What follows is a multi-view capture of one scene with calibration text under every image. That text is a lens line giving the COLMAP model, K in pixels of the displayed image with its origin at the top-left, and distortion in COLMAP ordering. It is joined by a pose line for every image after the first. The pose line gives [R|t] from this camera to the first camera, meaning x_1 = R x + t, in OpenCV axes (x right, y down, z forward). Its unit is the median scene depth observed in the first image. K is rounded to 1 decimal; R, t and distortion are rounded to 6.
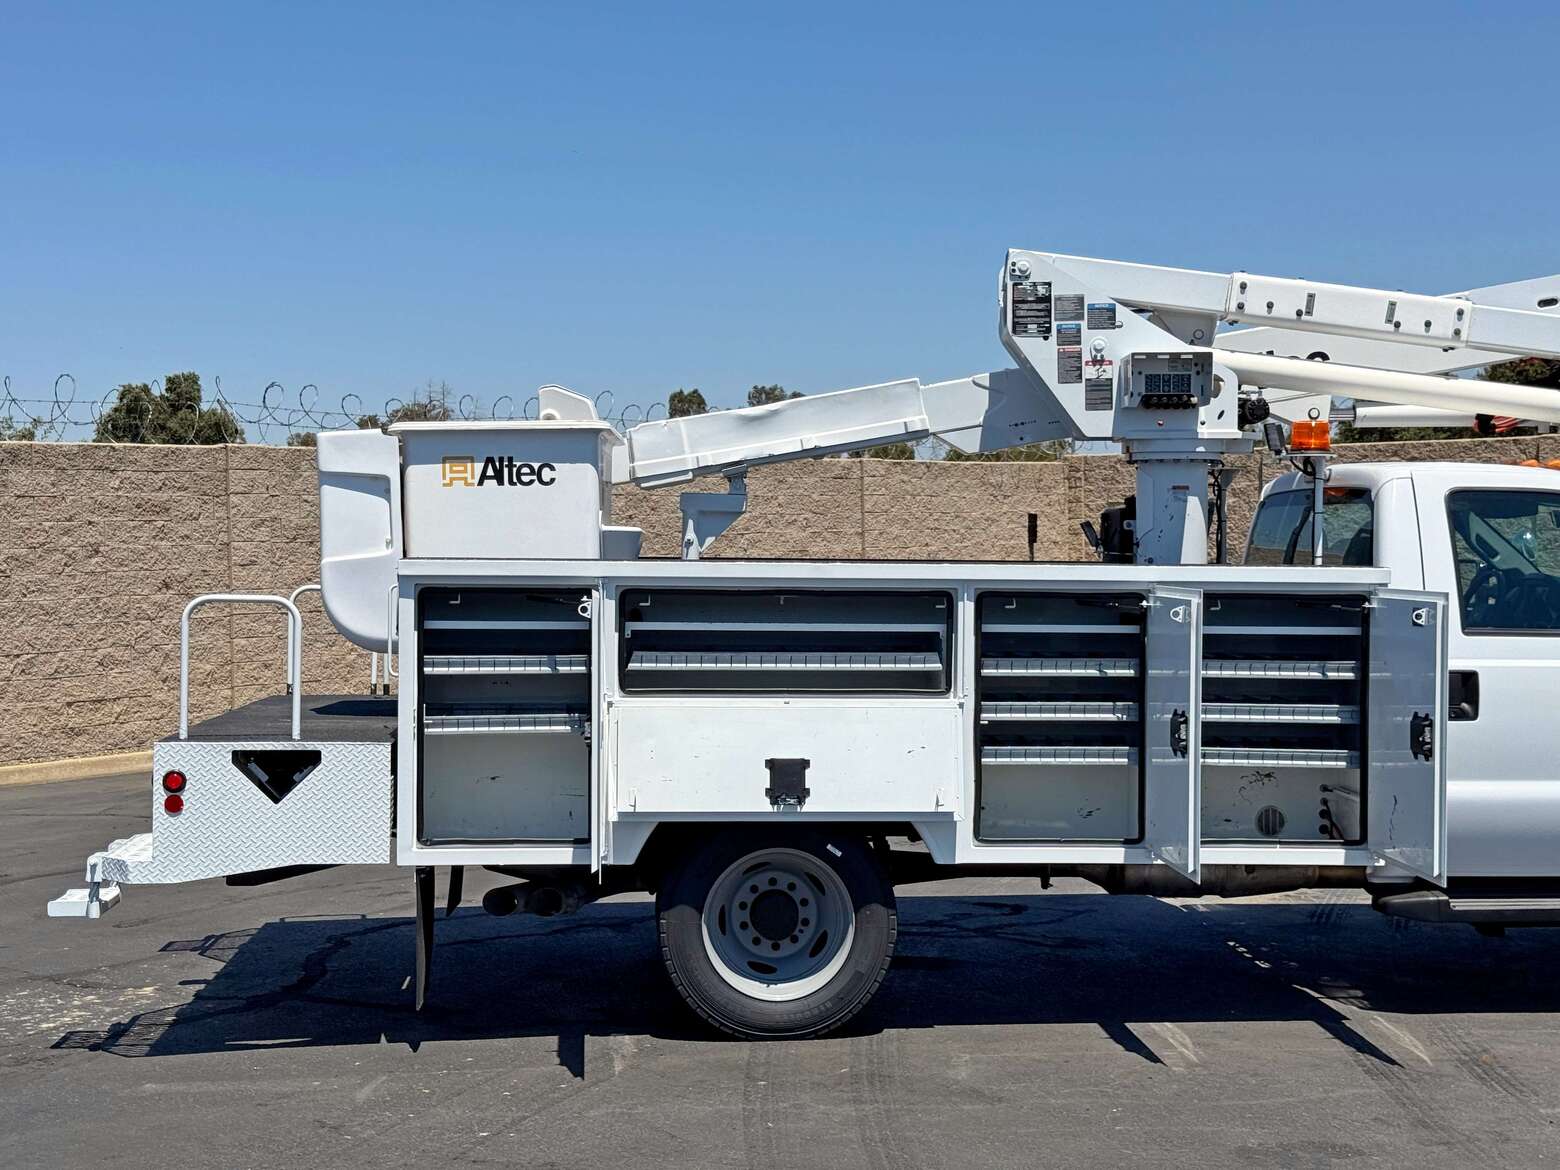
lens RADIAL K [[2185.6, 0, 779.1], [0, 2185.6, 593.5], [0, 0, 1]] dist [0.131020, 0.000000]
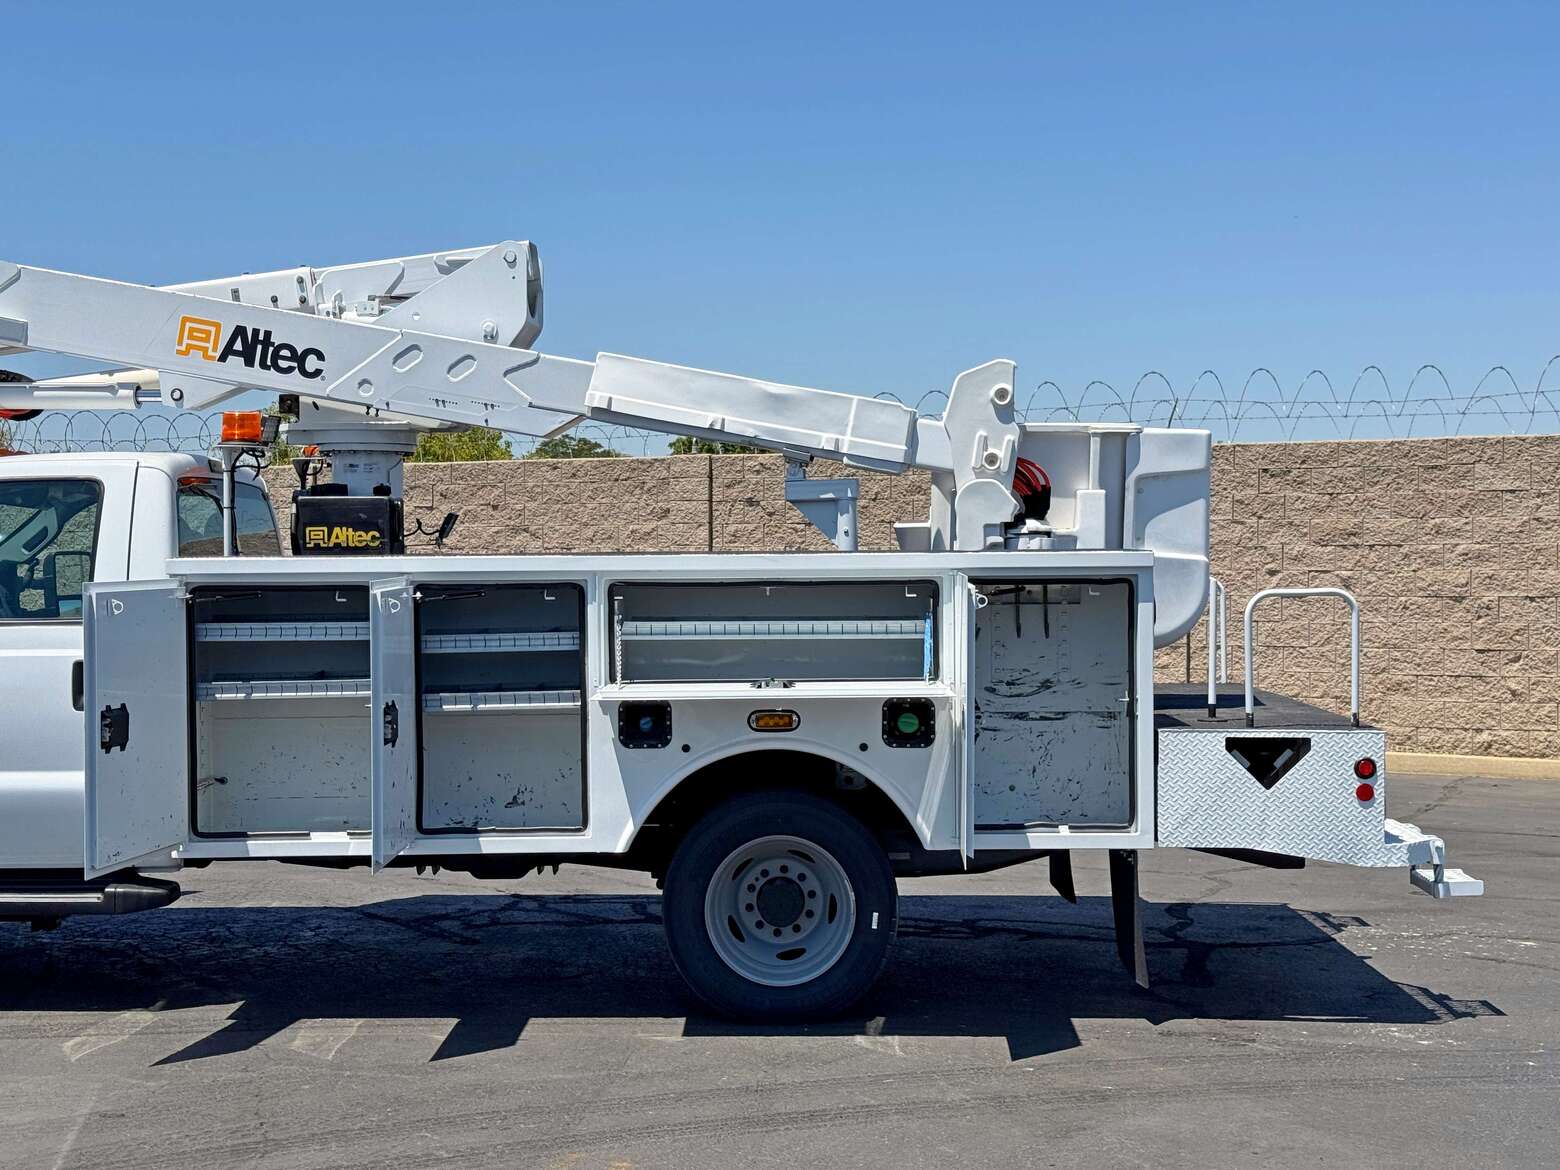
lens RADIAL K [[2185.6, 0, 790.4], [0, 2185.6, 590.5], [0, 0, 1]] dist [0.131020, 0.000000]
pose [[0.268843, 0.033874, -0.962588, 0.750898], [-0.030568, 0.999178, 0.026624, -0.016920], [0.962699, 0.022267, 0.269658, 0.576146]]
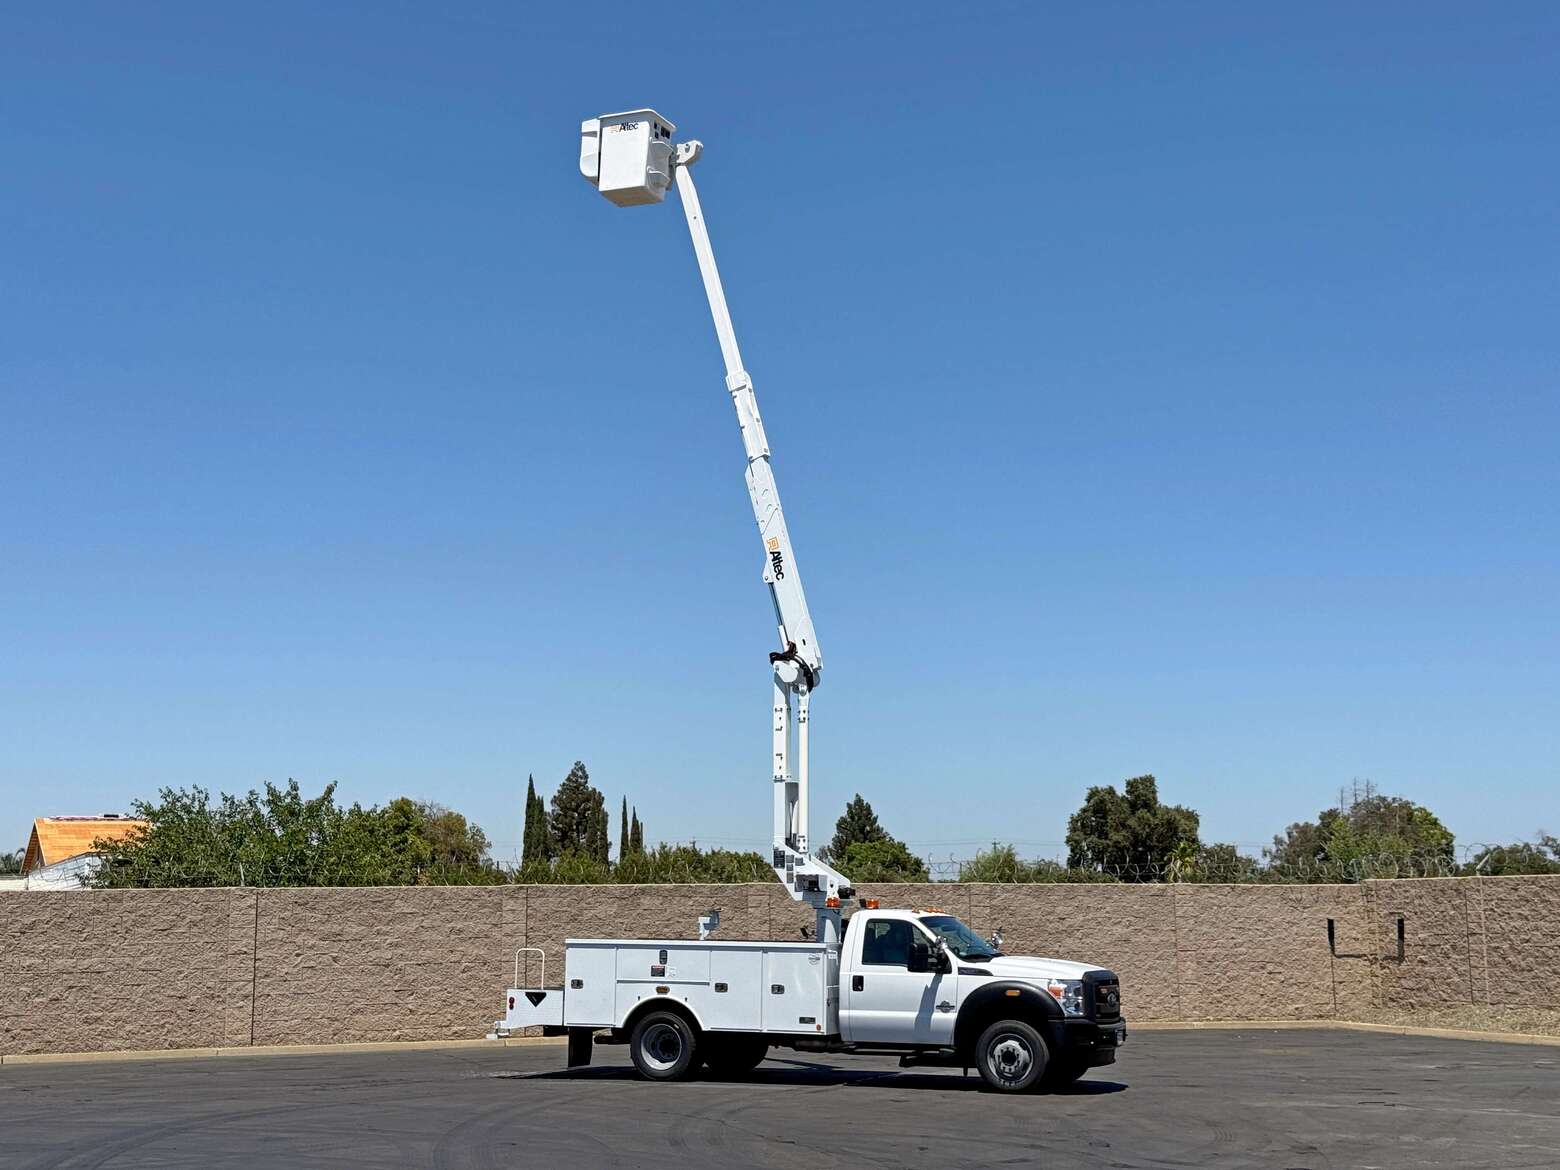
lens RADIAL K [[2185.6, 0, 775.6], [0, 2185.6, 589.0], [0, 0, 1]] dist [0.131020, 0.000000]
pose [[0.894295, -0.060704, -0.443341, 1.516797], [-0.018299, 0.984966, -0.171778, 0.027817], [0.447103, 0.161733, 0.879739, -1.814818]]
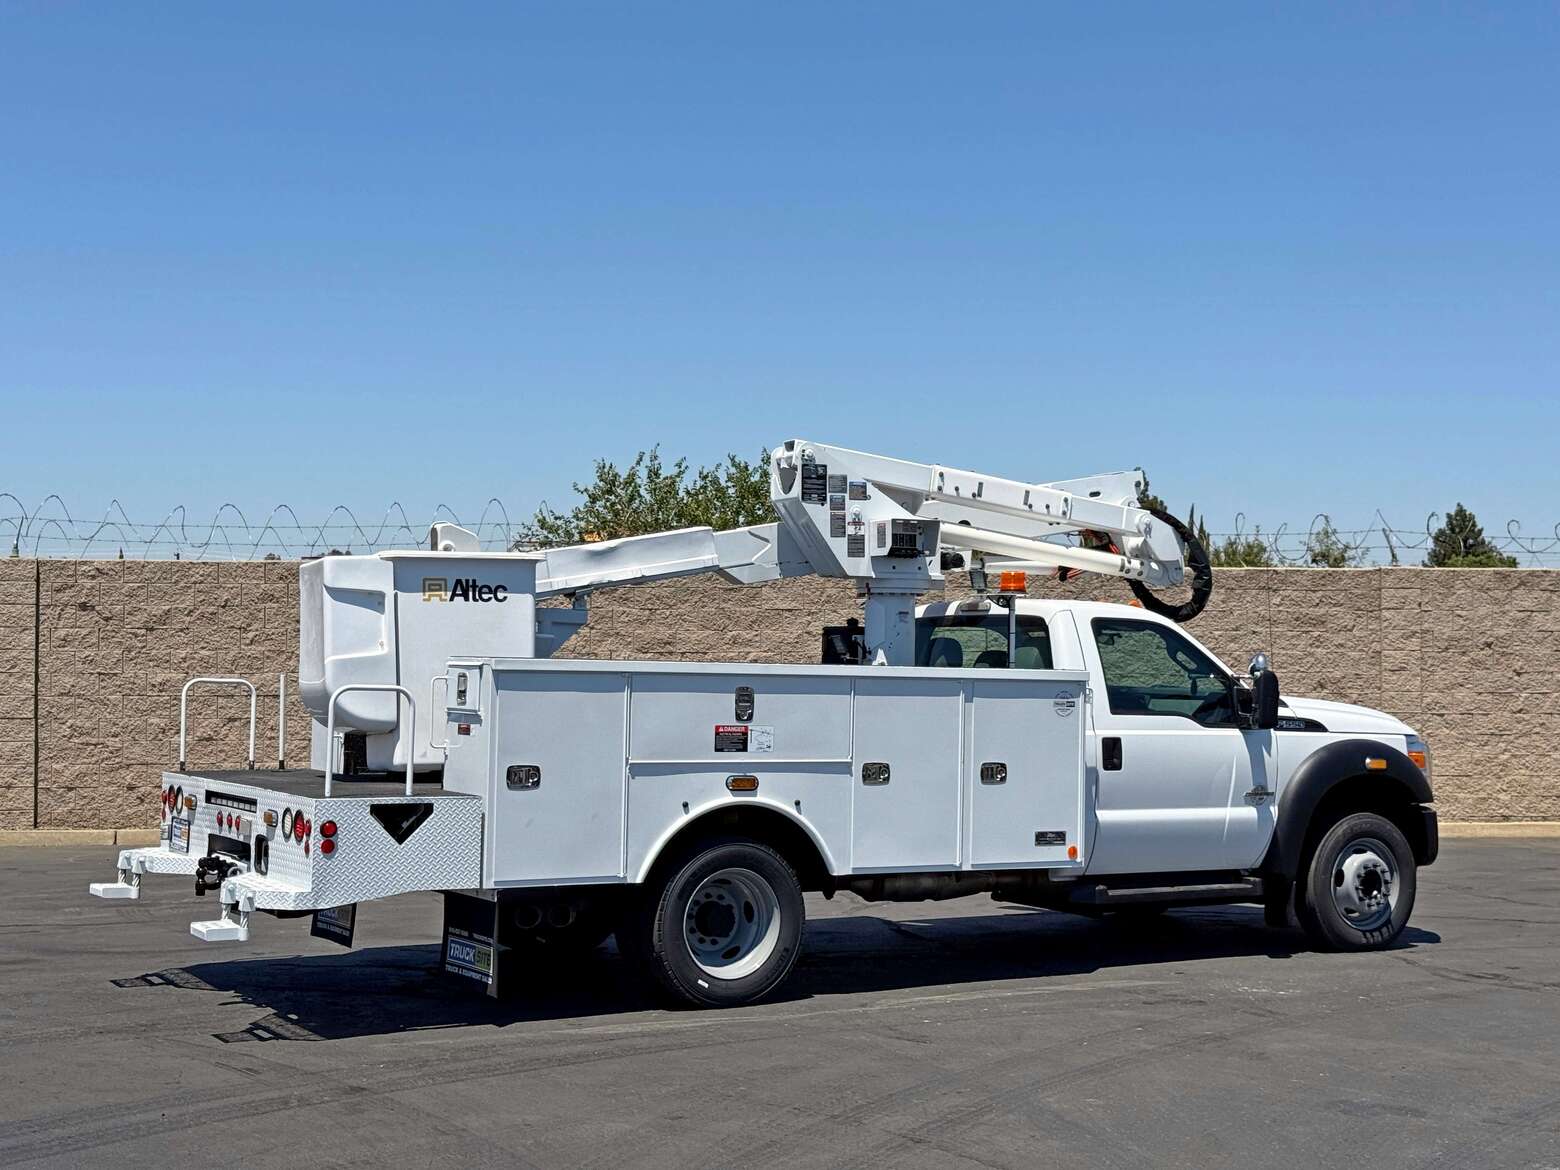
lens RADIAL K [[2185.6, 0, 772.2], [0, 2185.6, 583.2], [0, 0, 1]] dist [0.131020, 0.000000]
pose [[0.896850, 0.025378, 0.441607, -0.520867], [-0.002277, 0.998605, -0.052762, 0.007533], [-0.442329, 0.046314, 0.895656, -0.232867]]
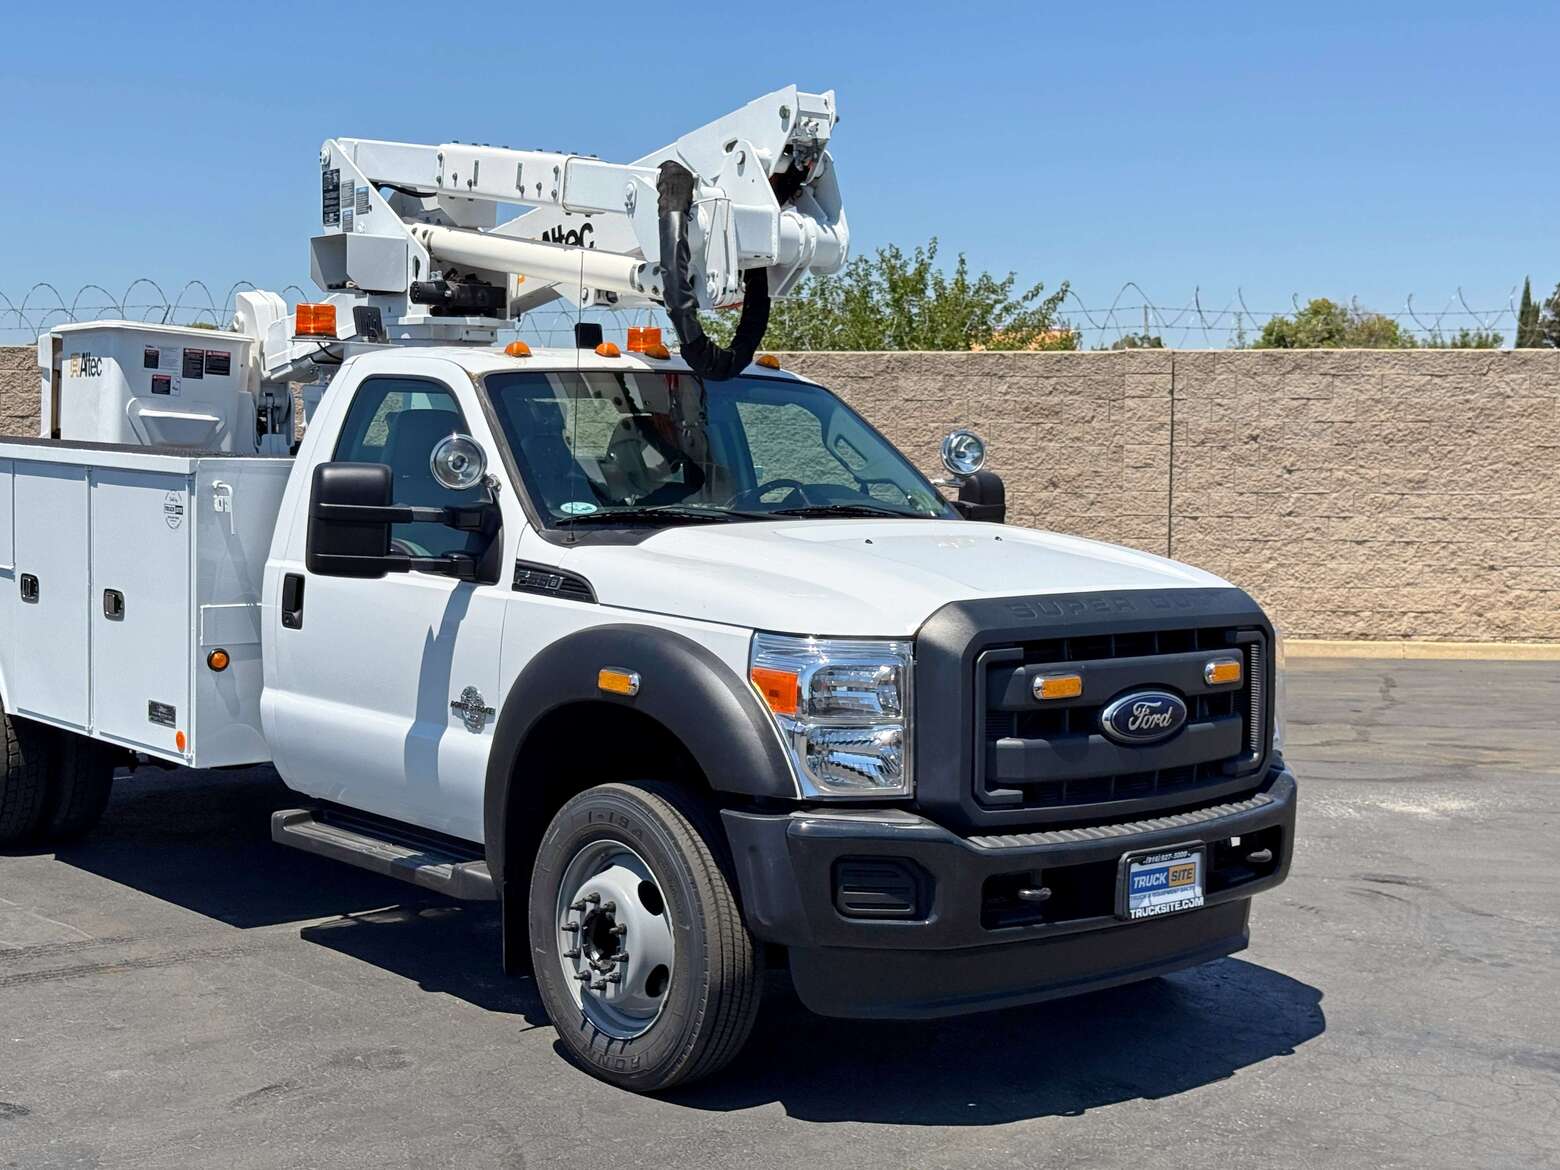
lens RADIAL K [[2185.6, 0, 773.5], [0, 2185.6, 602.5], [0, 0, 1]] dist [0.131020, 0.000000]
pose [[0.593752, 0.075478, -0.801100, 1.050704], [-0.041268, 0.997137, 0.063361, -0.017608], [0.803589, -0.004560, 0.595167, 0.559895]]
